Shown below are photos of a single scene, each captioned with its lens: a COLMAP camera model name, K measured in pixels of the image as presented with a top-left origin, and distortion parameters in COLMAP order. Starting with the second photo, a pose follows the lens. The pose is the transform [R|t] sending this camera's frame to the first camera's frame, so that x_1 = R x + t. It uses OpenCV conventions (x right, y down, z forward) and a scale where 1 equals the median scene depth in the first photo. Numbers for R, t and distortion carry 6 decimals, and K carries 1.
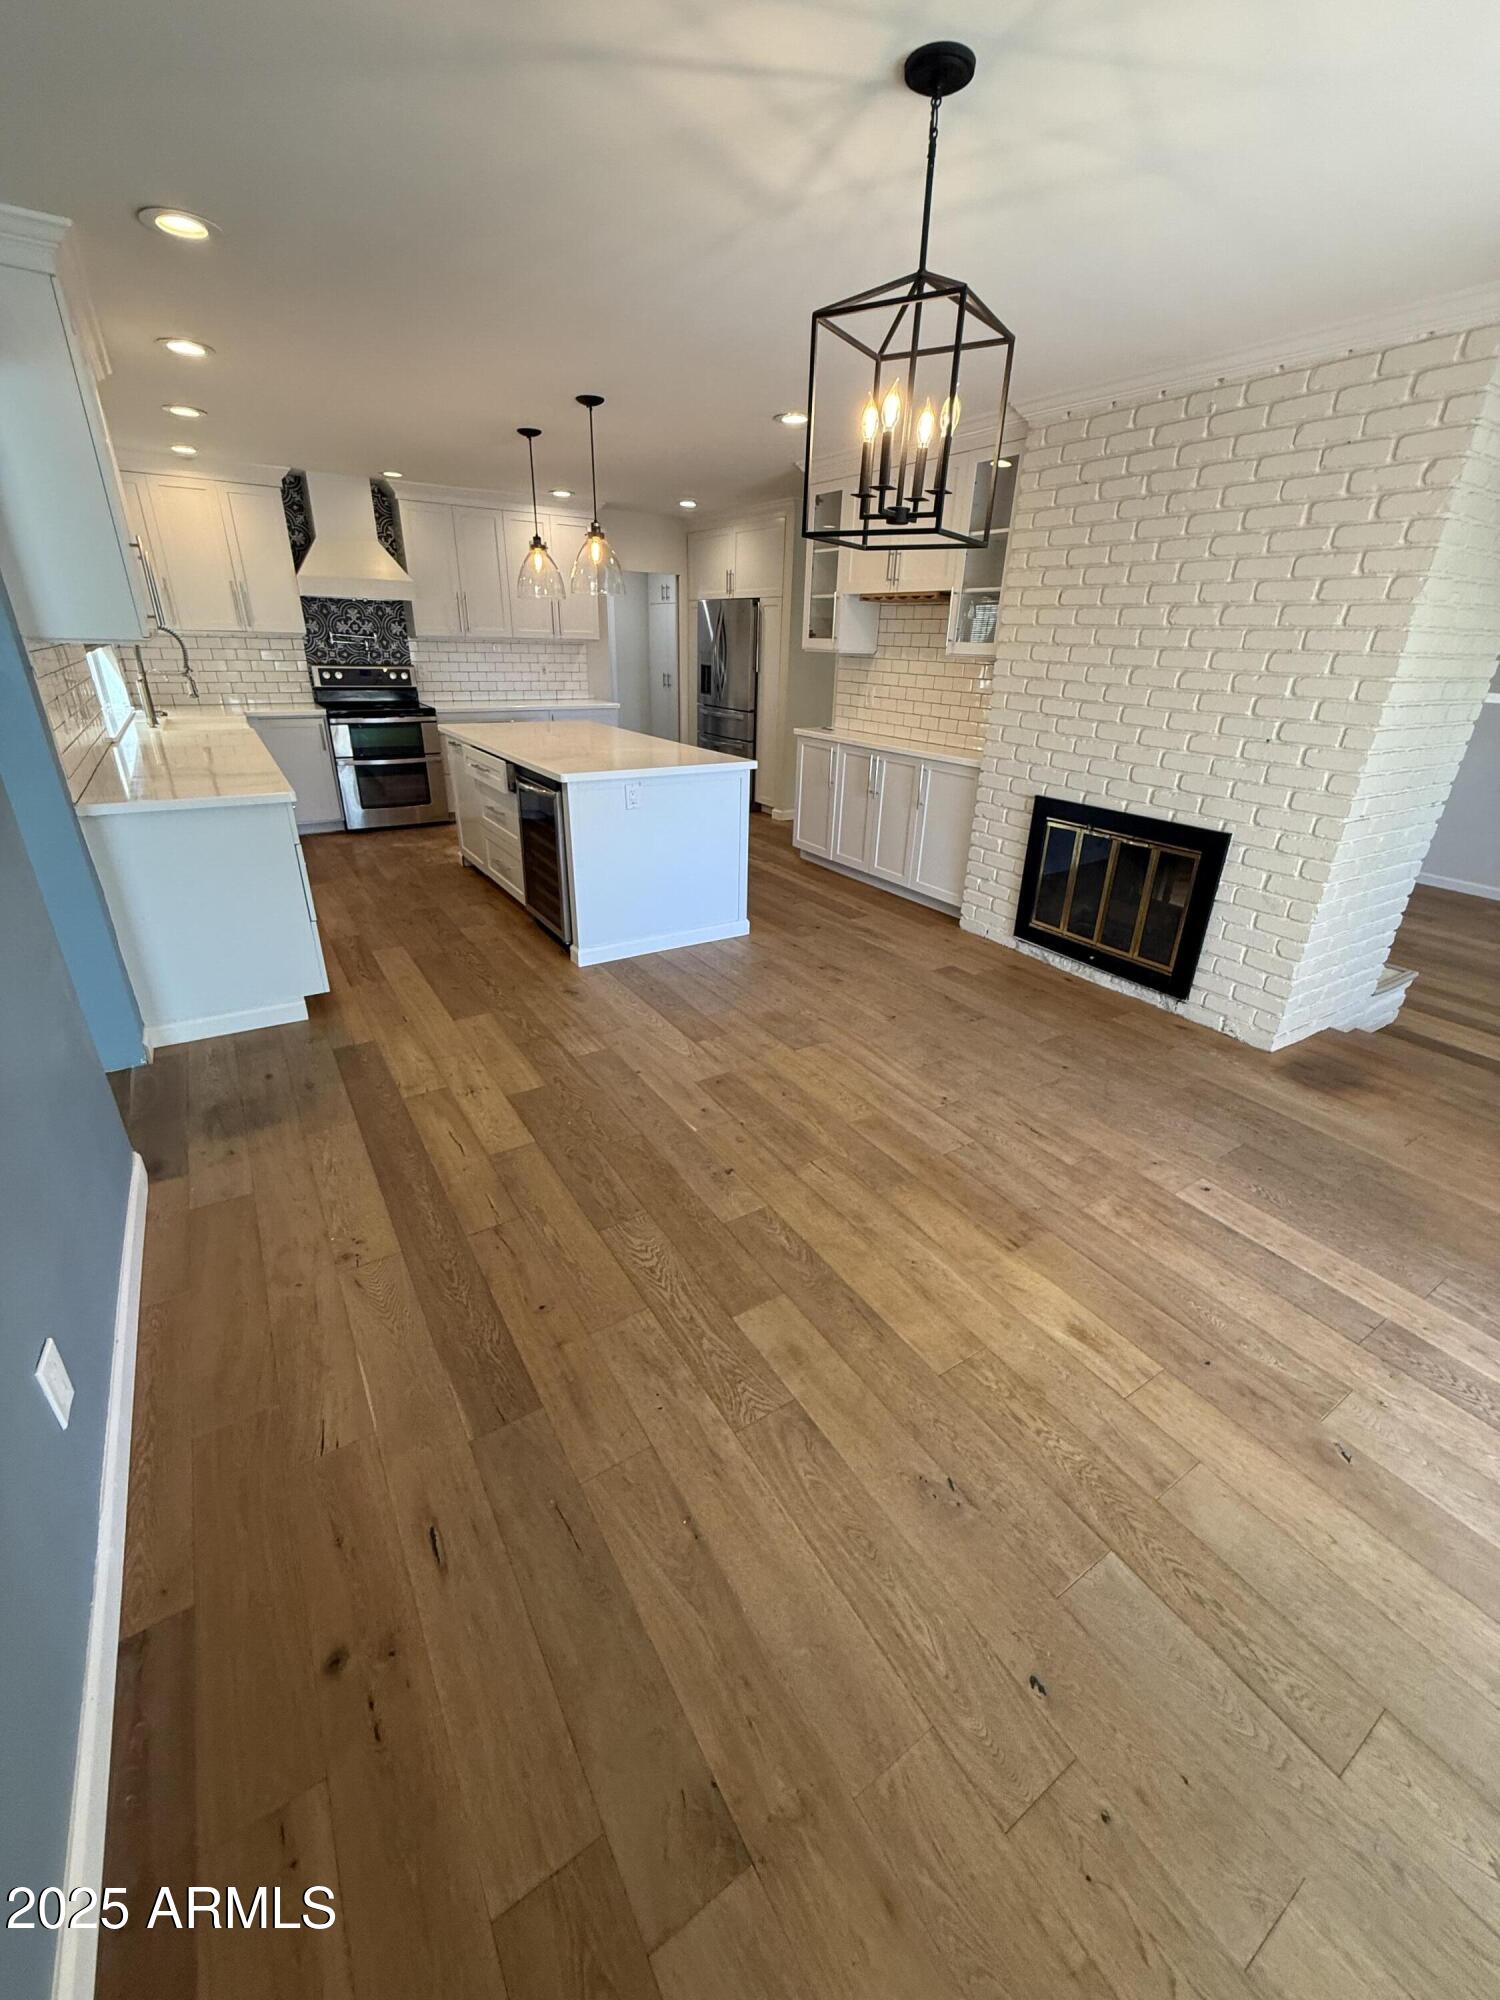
lens RADIAL K [[804.6, 0, 757.6], [0, 804.6, 985.5], [0, 0, 1]] dist [-0.001841, -0.000240]
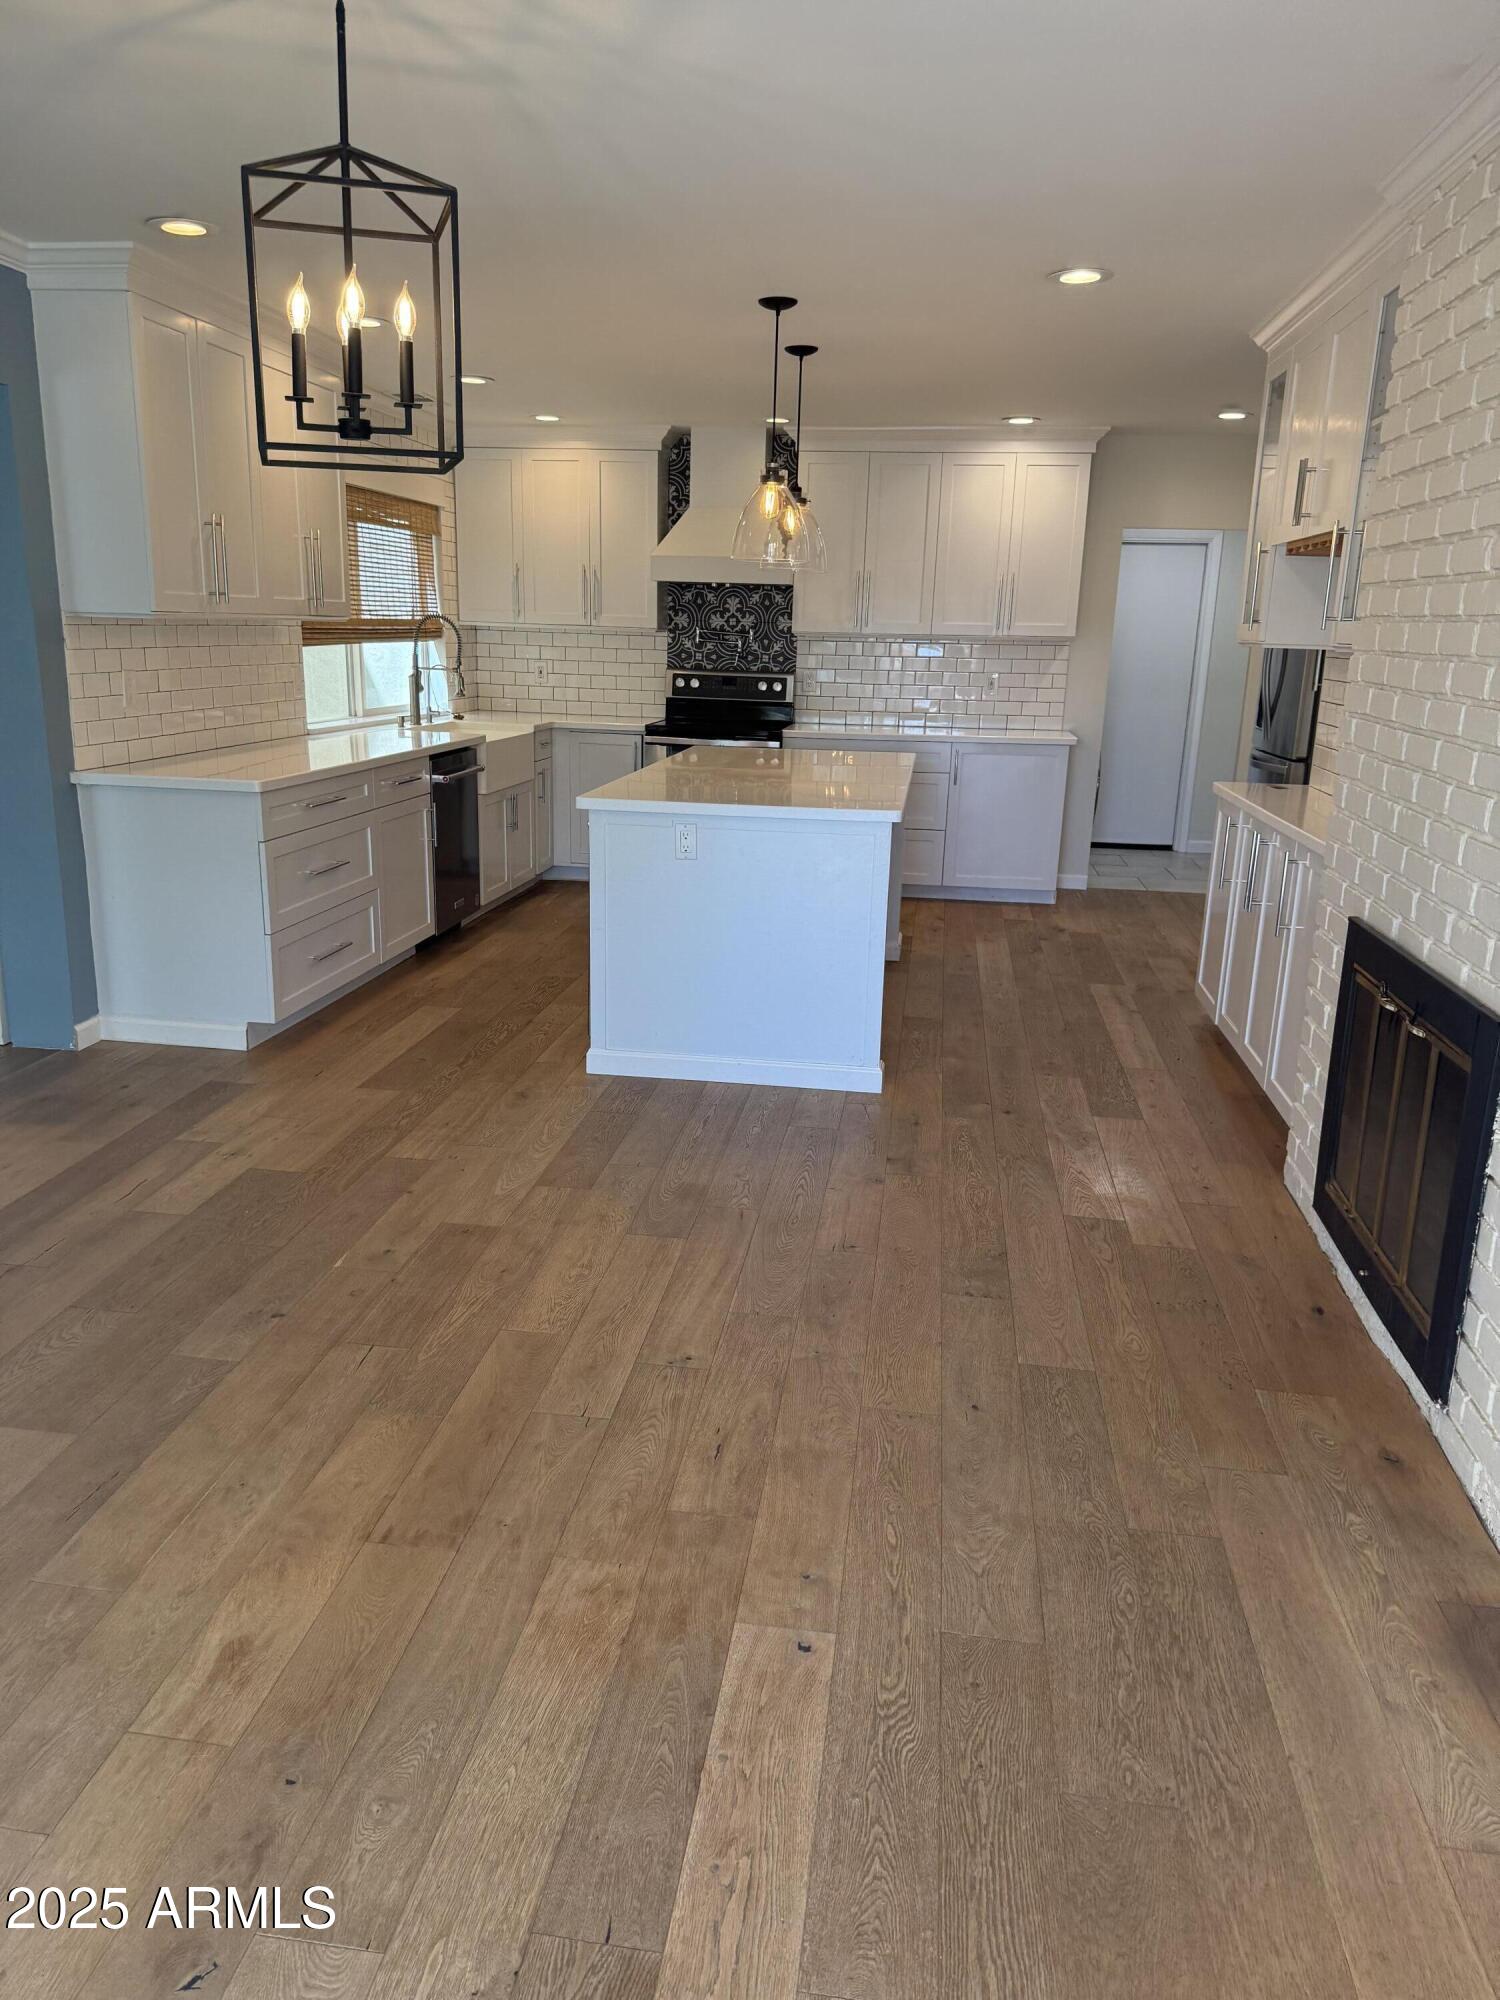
lens RADIAL K [[1411.4, 0, 756.7], [0, 1411.4, 1002.5], [0, 0, 1]] dist [0.045437, -0.045935]
pose [[0.754613, 0.159586, -0.636468, 0.796906], [-0.263825, 0.961909, -0.071611, -0.041726], [0.600796, 0.221955, 0.767971, 0.181647]]
